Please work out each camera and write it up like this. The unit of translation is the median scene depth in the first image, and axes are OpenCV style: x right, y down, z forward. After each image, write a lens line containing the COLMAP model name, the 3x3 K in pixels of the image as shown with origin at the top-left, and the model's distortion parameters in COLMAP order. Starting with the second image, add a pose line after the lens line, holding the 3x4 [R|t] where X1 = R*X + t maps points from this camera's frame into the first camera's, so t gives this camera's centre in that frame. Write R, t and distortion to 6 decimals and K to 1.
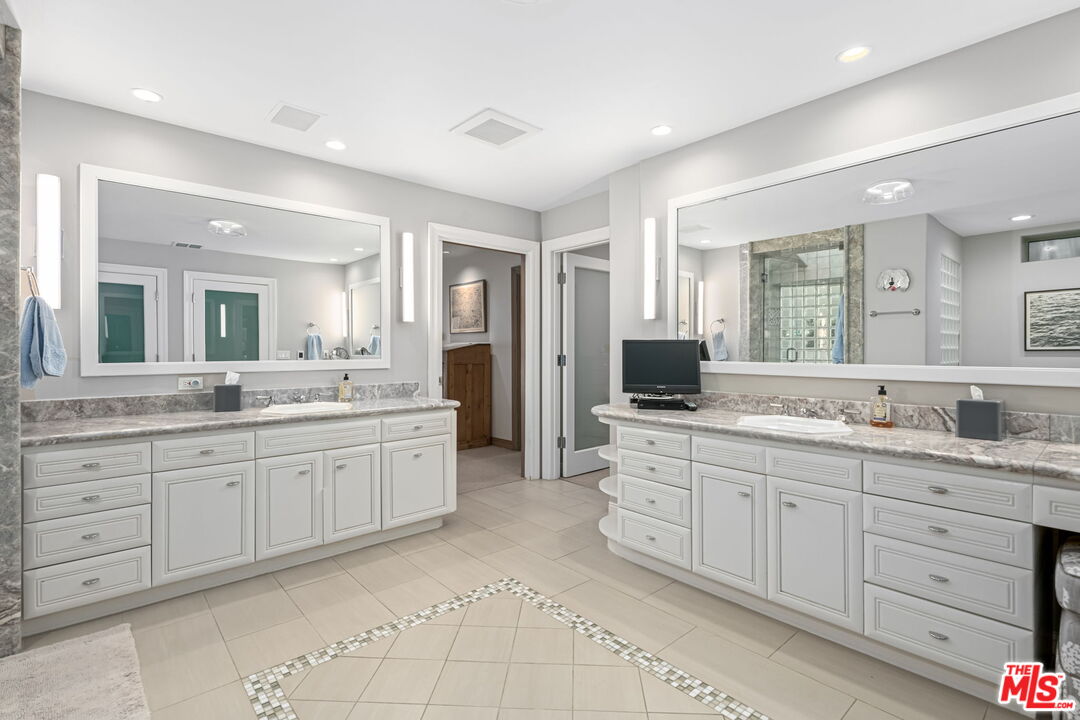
lens RADIAL K [[489.0, 0, 541.1], [0, 489.0, 351.3], [0, 0, 1]] dist [0.003614, 0.000326]
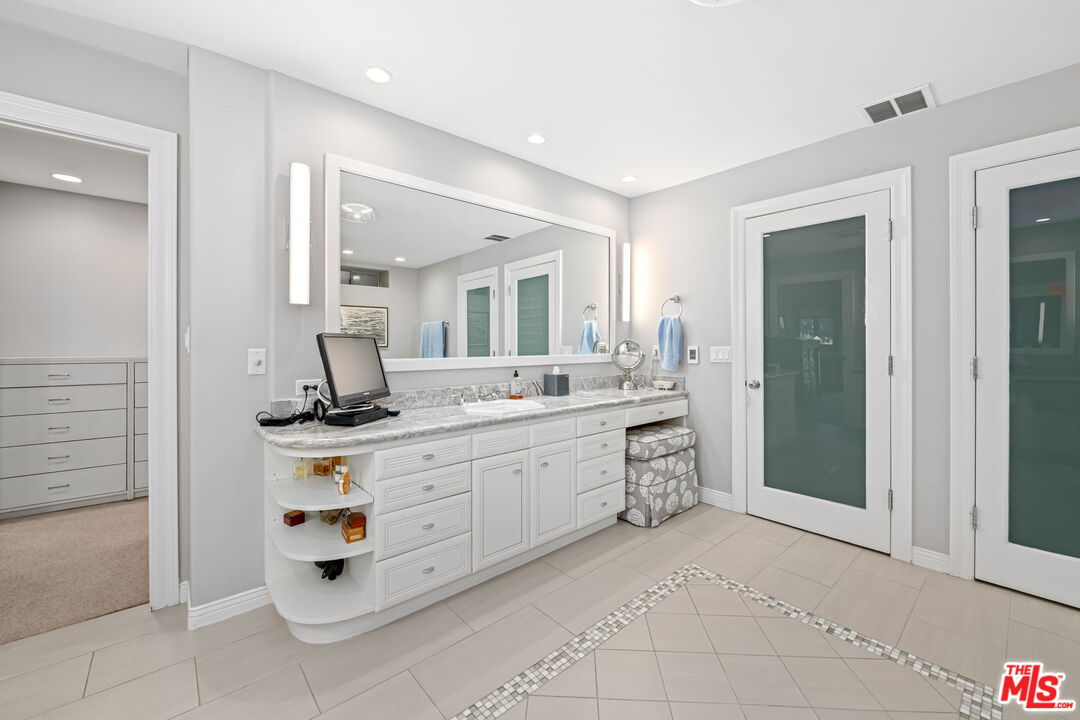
lens RADIAL K [[438.4, 0, 564.0], [0, 438.4, 345.8], [0, 0, 1]] dist [-0.001207, -0.000147]
pose [[-0.013628, -0.005083, 0.999894, -0.618960], [0.006016, 0.999969, 0.005166, -0.008432], [-0.999889, 0.006086, -0.013597, 0.903616]]
